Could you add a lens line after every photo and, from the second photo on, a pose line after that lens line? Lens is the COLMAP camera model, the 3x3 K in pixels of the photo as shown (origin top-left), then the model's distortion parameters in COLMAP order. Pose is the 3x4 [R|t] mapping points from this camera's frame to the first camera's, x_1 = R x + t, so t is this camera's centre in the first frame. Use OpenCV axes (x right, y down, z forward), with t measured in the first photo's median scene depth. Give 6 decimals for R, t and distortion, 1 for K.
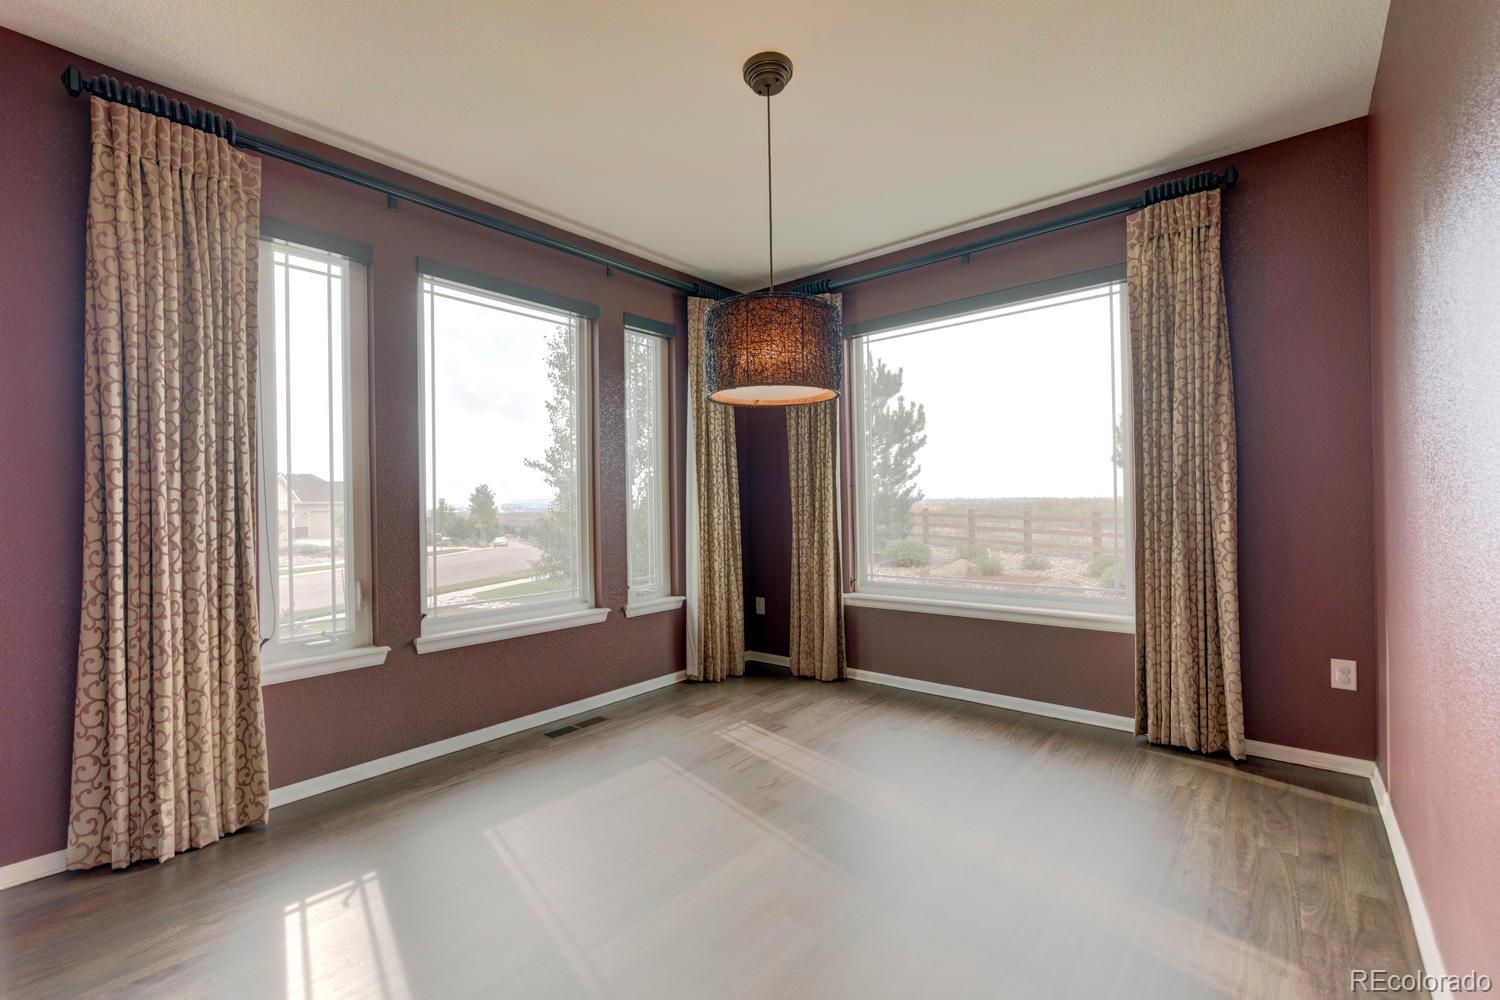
lens RADIAL K [[653.3, 0, 739.4], [0, 653.3, 505.5], [0, 0, 1]] dist [0.002622, -0.001418]
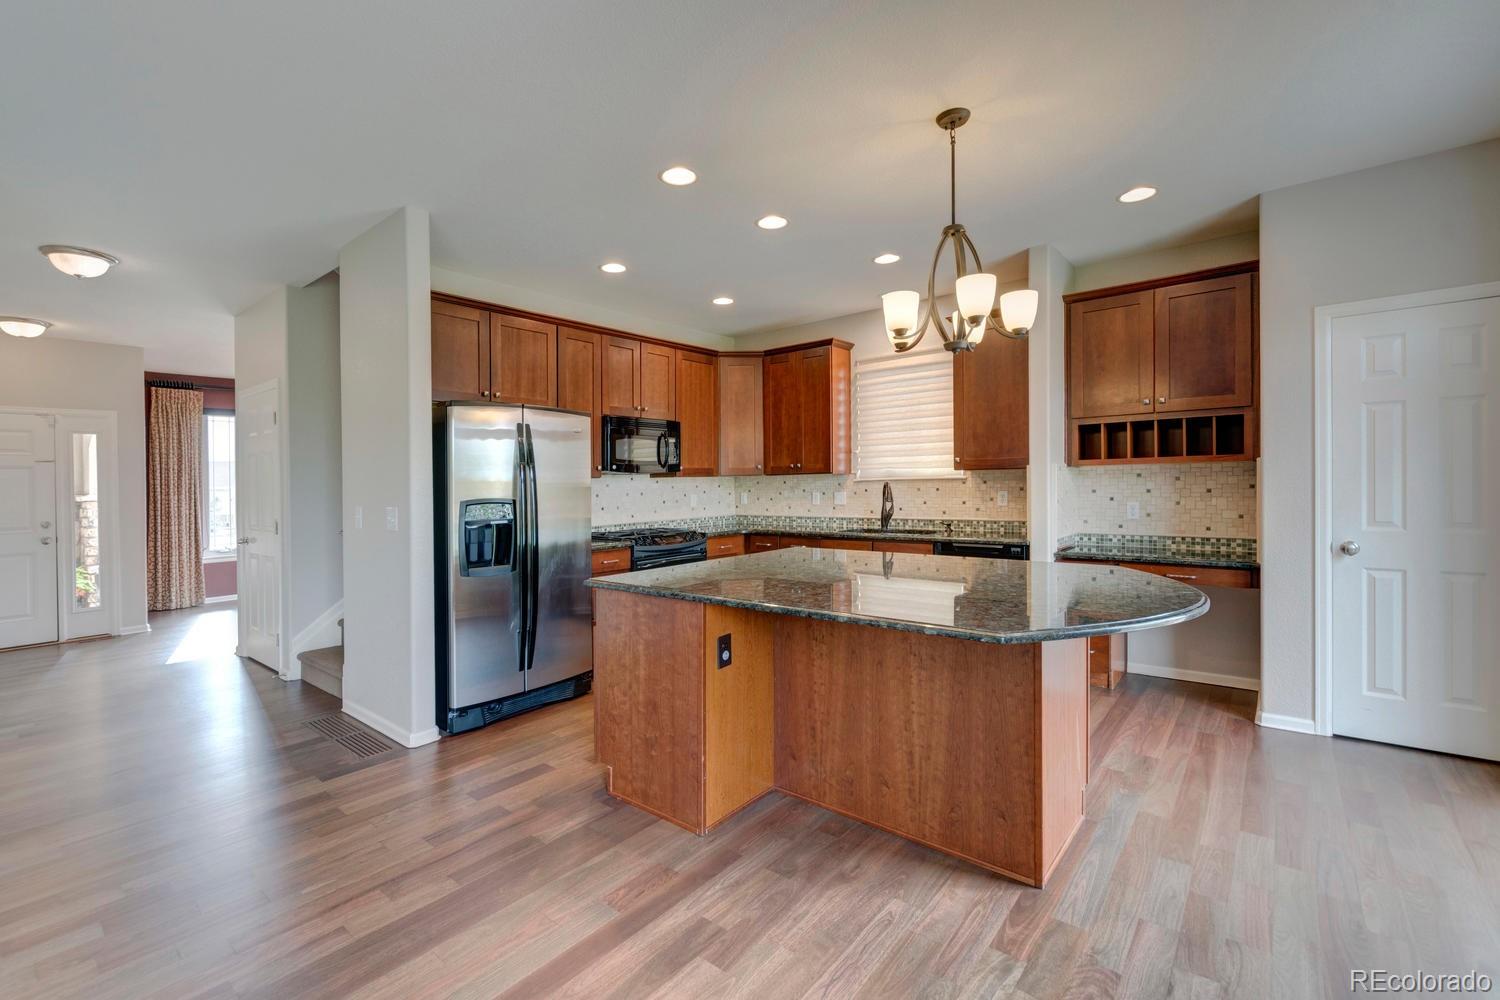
lens RADIAL K [[653.3, 0, 722.7], [0, 653.3, 494.5], [0, 0, 1]] dist [0.002622, -0.001418]
pose [[0.999983, -0.002218, -0.005418, 1.945076], [0.002218, 0.999998, 0.000011, -0.047600], [0.005418, -0.000023, 0.999985, -2.320516]]
